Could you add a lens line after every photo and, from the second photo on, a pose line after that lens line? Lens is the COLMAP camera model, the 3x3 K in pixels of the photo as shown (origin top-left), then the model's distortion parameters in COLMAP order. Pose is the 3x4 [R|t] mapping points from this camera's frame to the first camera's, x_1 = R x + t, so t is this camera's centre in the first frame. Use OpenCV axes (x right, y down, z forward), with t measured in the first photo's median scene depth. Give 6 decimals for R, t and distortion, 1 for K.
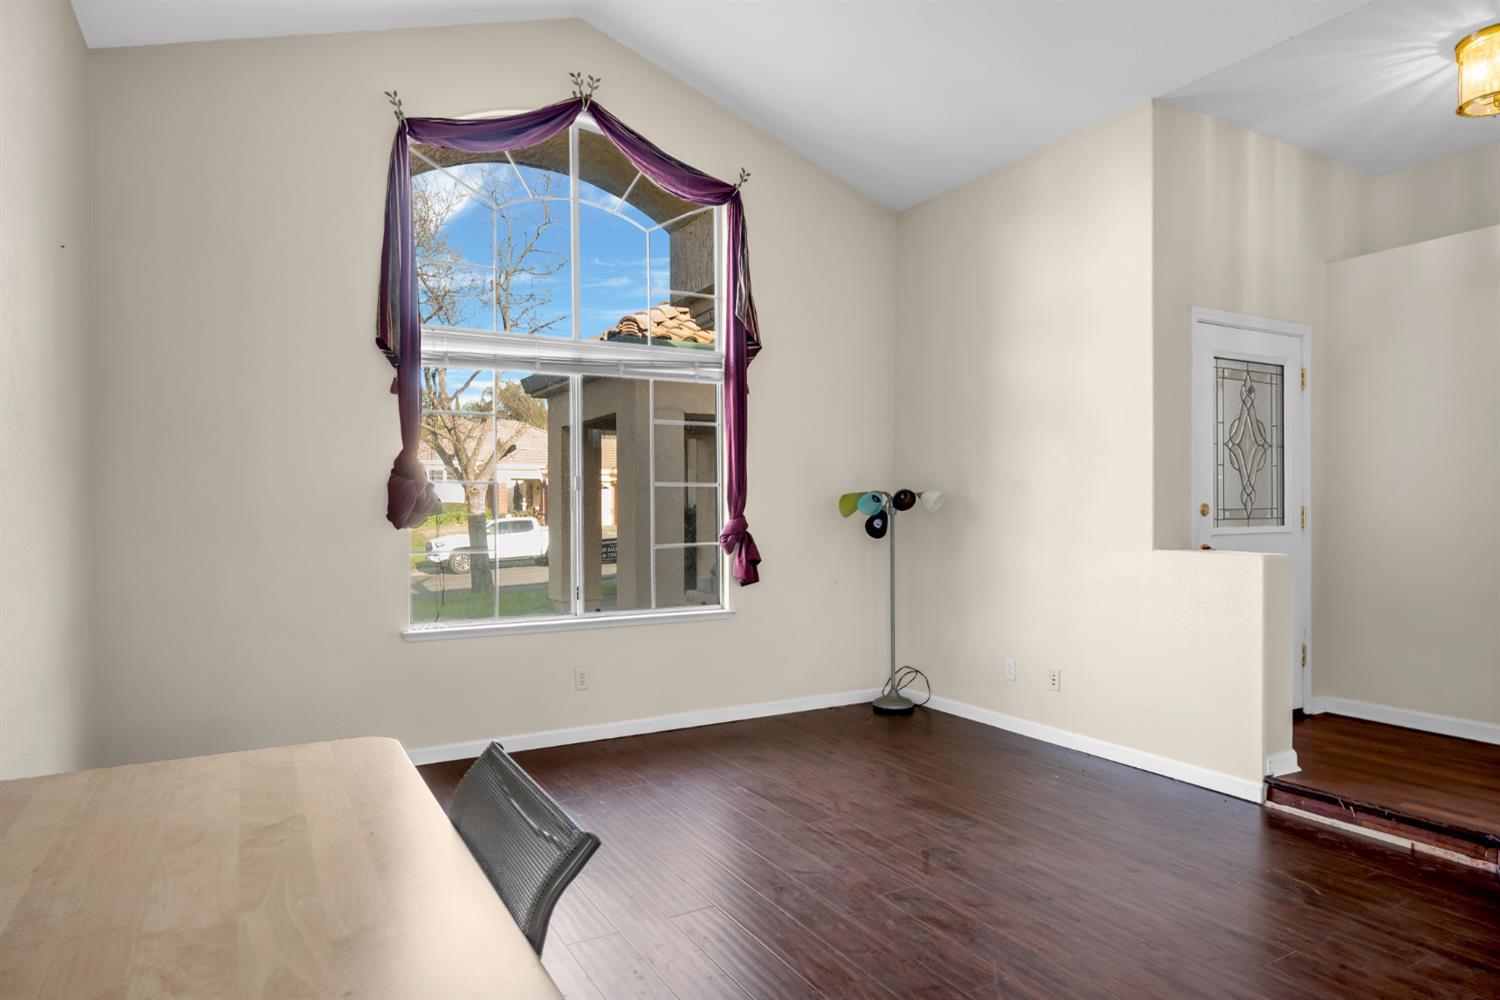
lens RADIAL K [[861.4, 0, 750.0], [0, 861.4, 500.0], [0, 0, 1]] dist [0.002015, 0.000225]
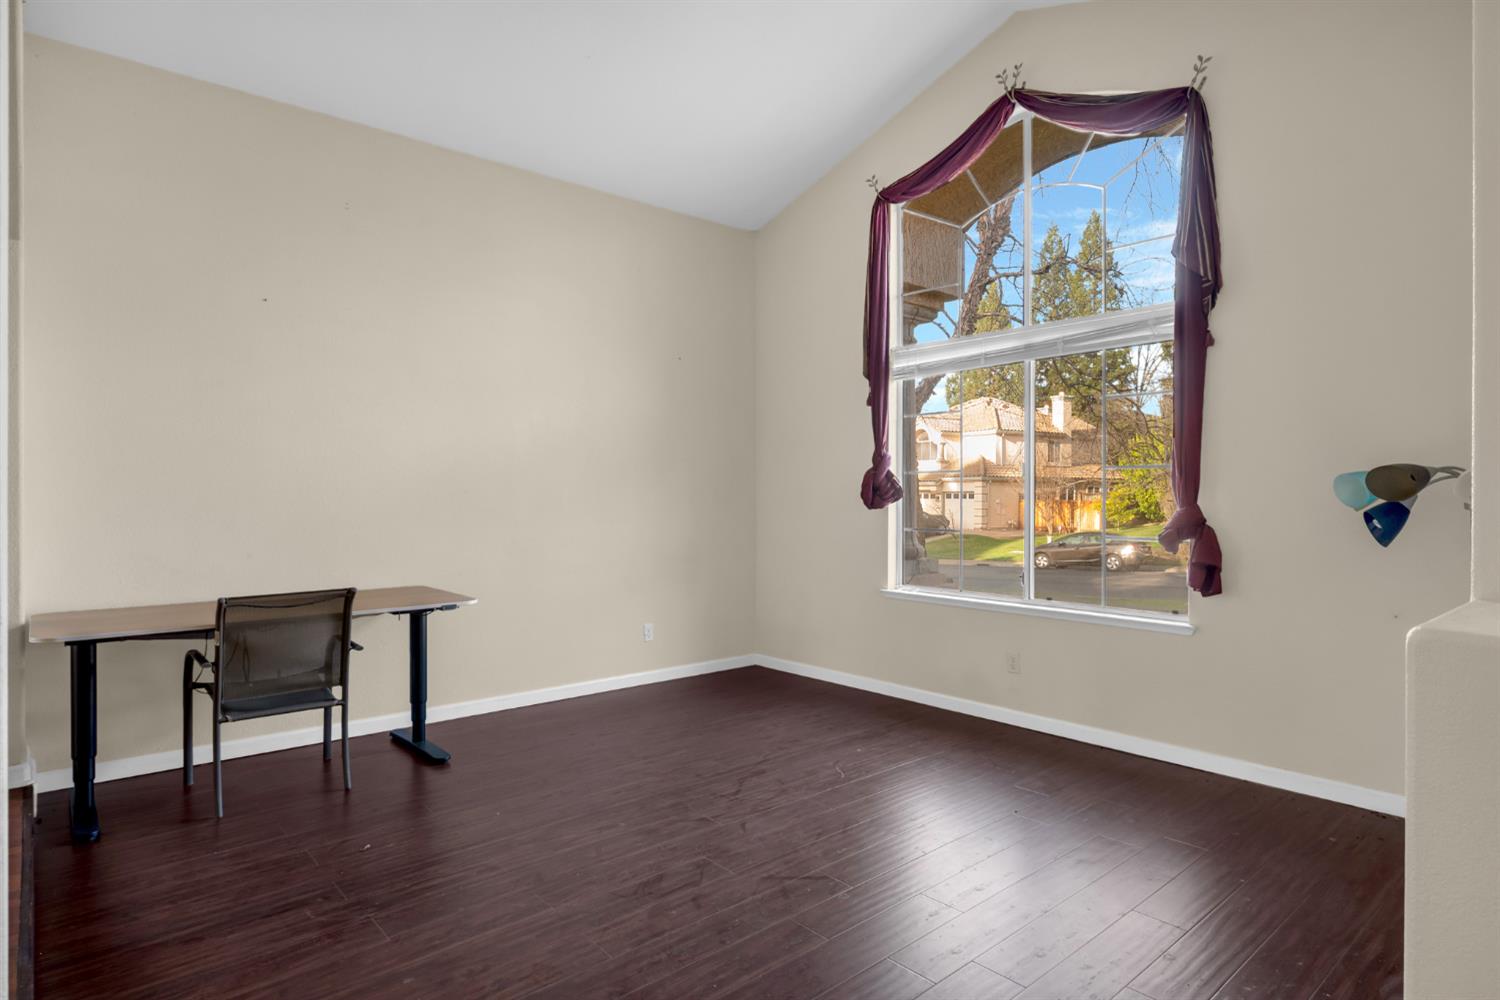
lens RADIAL K [[815.3, 0, 753.8], [0, 815.3, 481.0], [0, 0, 1]] dist [0.000535, 0.000085]
pose [[0.212125, -0.005843, -0.977225, 0.694995], [0.006440, 0.999969, -0.004581, -0.003471], [0.977221, -0.005321, 0.212156, 0.506743]]
